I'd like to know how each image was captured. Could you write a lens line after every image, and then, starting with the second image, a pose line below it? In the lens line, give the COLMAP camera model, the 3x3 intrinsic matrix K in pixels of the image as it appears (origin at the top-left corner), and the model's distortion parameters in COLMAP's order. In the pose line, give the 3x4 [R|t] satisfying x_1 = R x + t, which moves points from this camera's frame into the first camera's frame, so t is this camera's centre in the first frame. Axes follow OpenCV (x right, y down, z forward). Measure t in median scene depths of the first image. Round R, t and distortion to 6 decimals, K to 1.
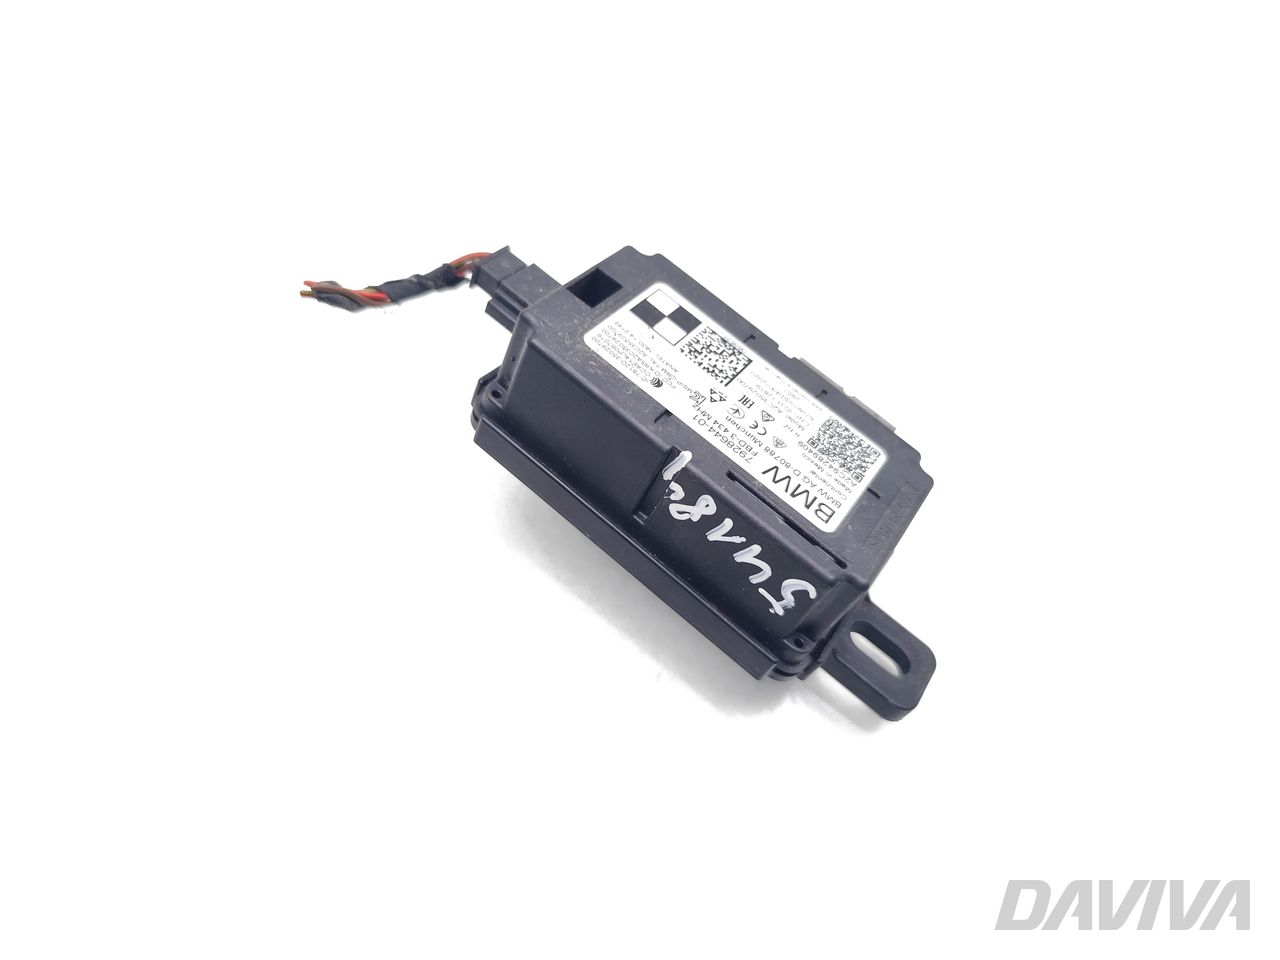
lens RADIAL K [[945.7, 0, 628.5], [0, 945.7, 479.0], [0, 0, 1]] dist [0.070708, 0.000093]
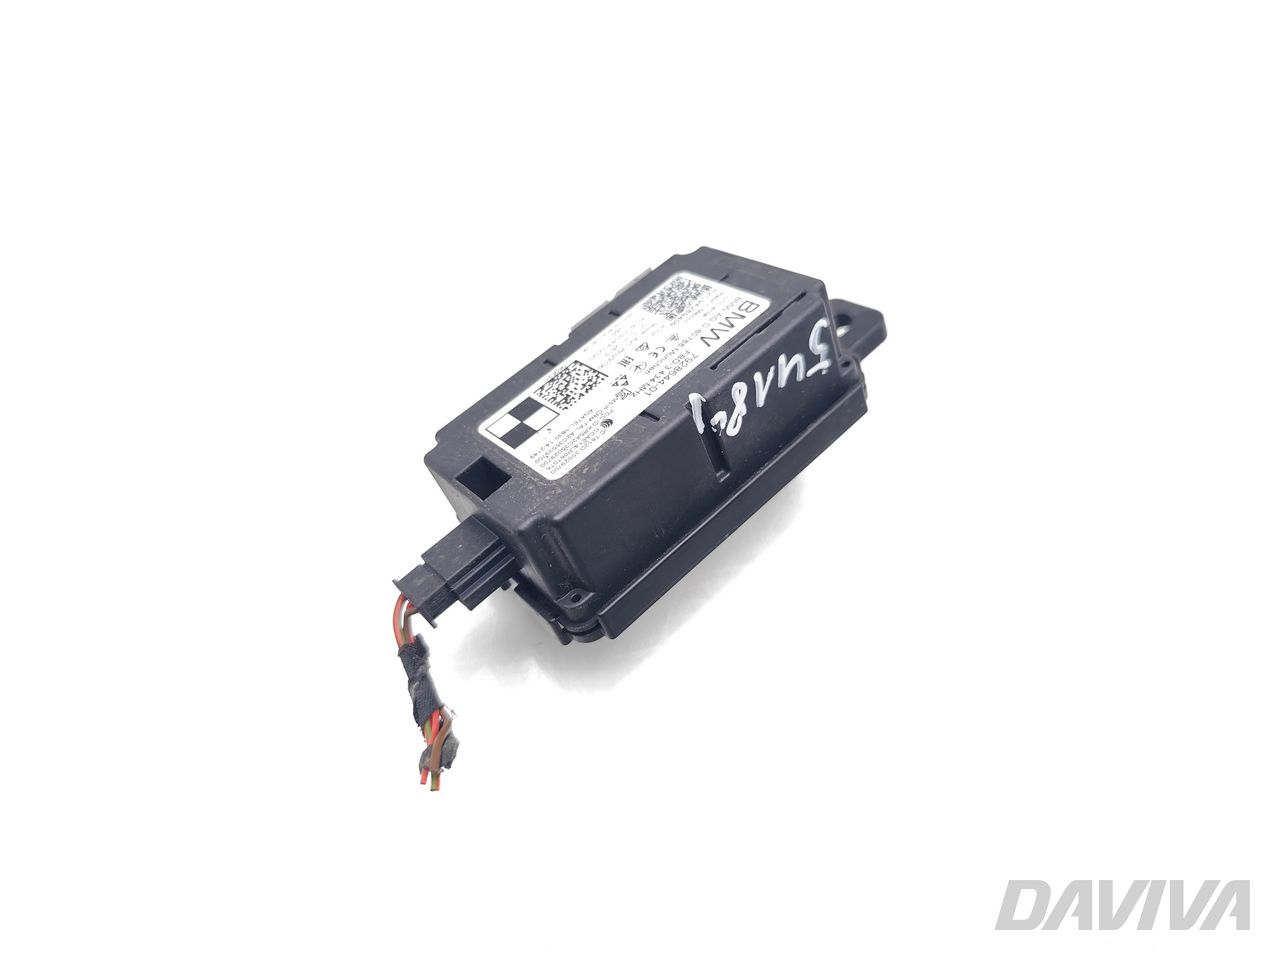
lens RADIAL K [[945.7, 0, 637.3], [0, 945.7, 477.9], [0, 0, 1]] dist [0.070708, 0.000093]
pose [[0.118058, -0.909099, 0.399501, -0.413282], [0.951504, 0.218660, 0.216397, -0.270577], [-0.284081, 0.354580, 0.890826, 0.109150]]
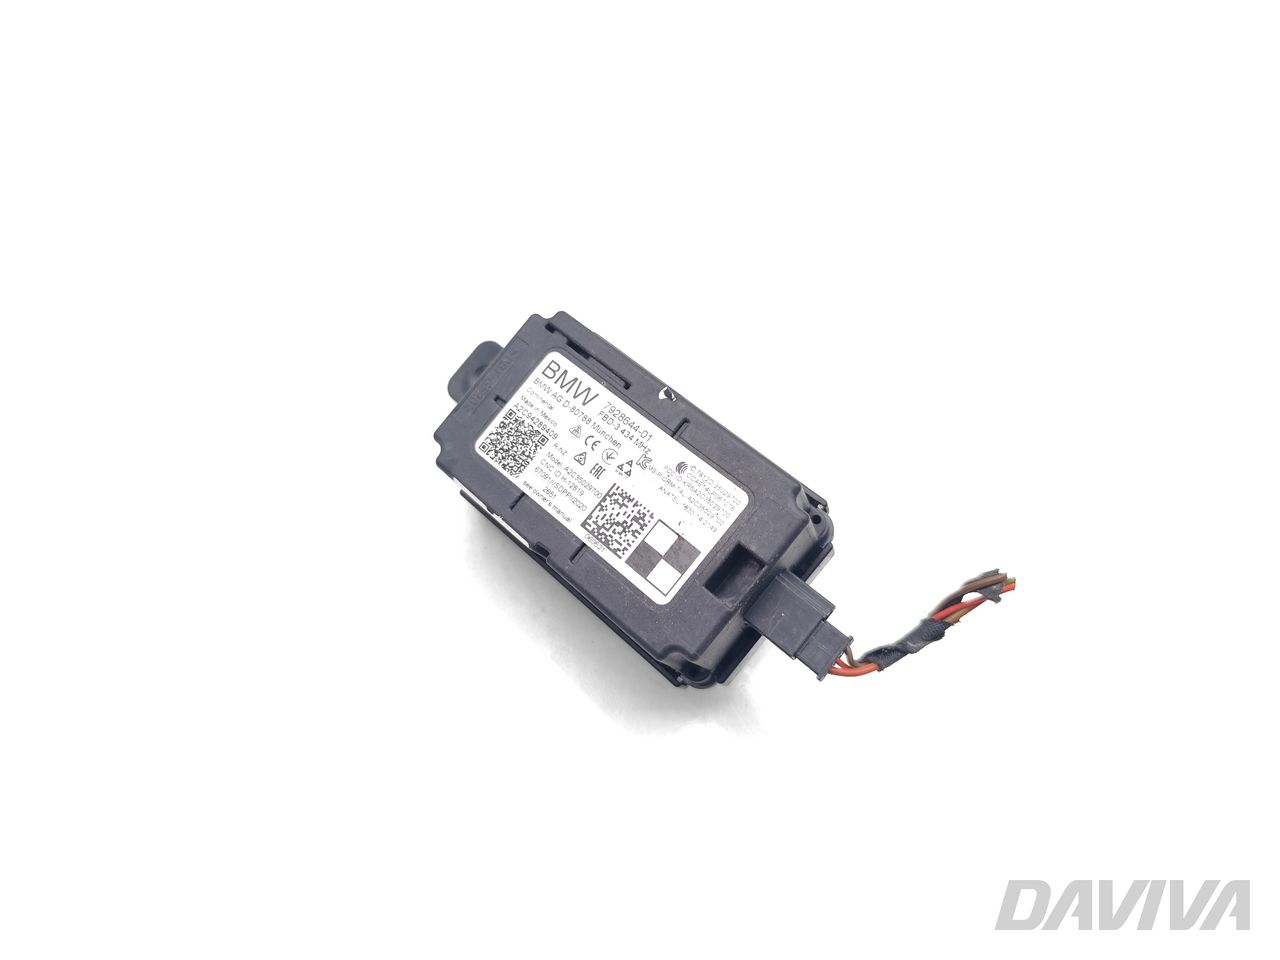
lens RADIAL K [[945.7, 0, 636.5], [0, 945.7, 483.1], [0, 0, 1]] dist [0.070708, 0.000093]
pose [[-0.993140, -0.107895, -0.045081, 0.128494], [0.028783, -0.599223, 0.800064, -0.988966], [-0.113336, 0.793278, 0.598218, 0.341782]]
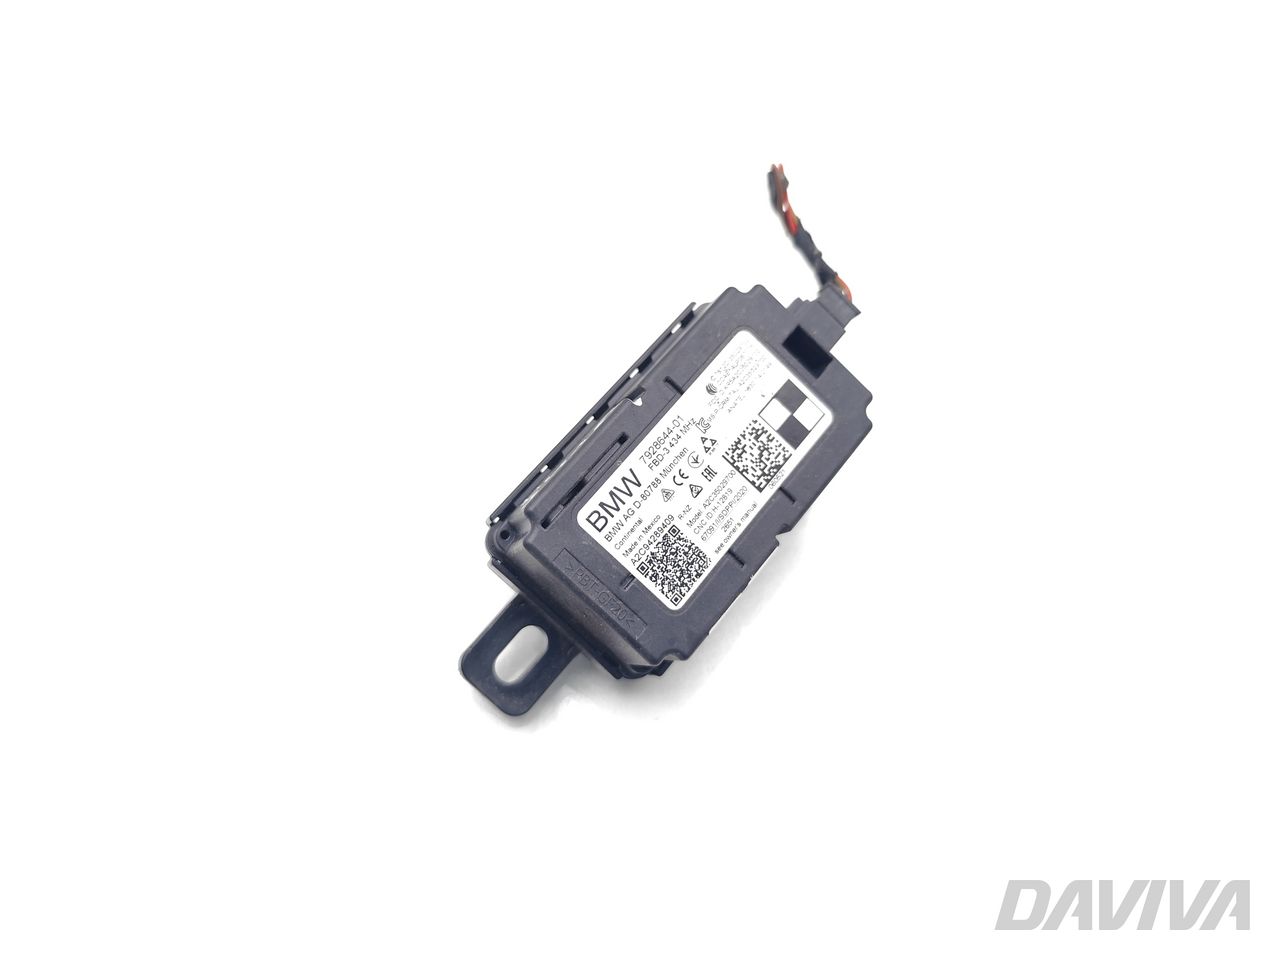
lens RADIAL K [[945.7, 0, 630.0], [0, 945.7, 483.2], [0, 0, 1]] dist [0.070708, 0.000093]
pose [[0.006208, 0.862812, -0.505486, 0.698015], [-0.928267, 0.192951, 0.317947, -0.347705], [0.371862, 0.467253, 0.802118, 0.085057]]
